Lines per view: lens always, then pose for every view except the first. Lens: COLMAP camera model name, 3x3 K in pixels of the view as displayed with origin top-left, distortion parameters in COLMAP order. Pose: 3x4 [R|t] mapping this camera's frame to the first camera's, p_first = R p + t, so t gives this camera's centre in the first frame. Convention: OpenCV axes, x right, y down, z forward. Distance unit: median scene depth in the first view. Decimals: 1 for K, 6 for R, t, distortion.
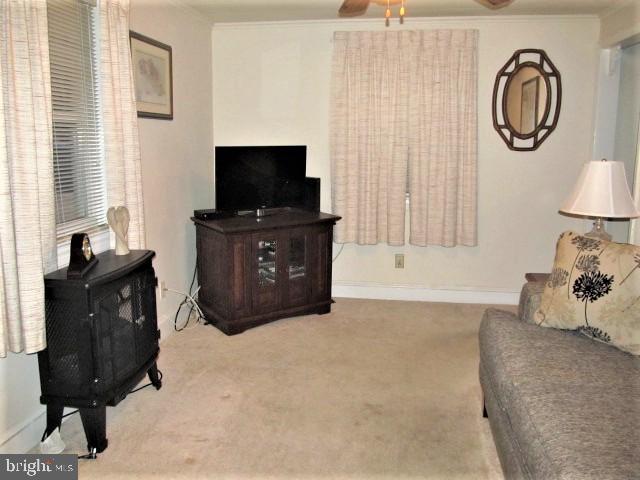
lens RADIAL K [[532.1, 0, 322.7], [0, 532.1, 239.3], [0, 0, 1]] dist [-0.058662, 0.030754]
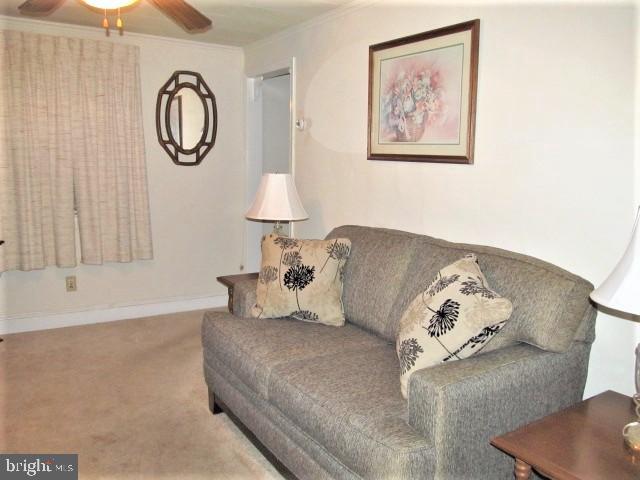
lens RADIAL K [[532.1, 0, 322.3], [0, 532.1, 237.4], [0, 0, 1]] dist [-0.058662, 0.030754]
pose [[0.758992, -0.077468, 0.646475, -0.120481], [0.097680, 0.995207, 0.004576, -0.000907], [-0.643731, 0.059674, 0.762921, 0.015784]]
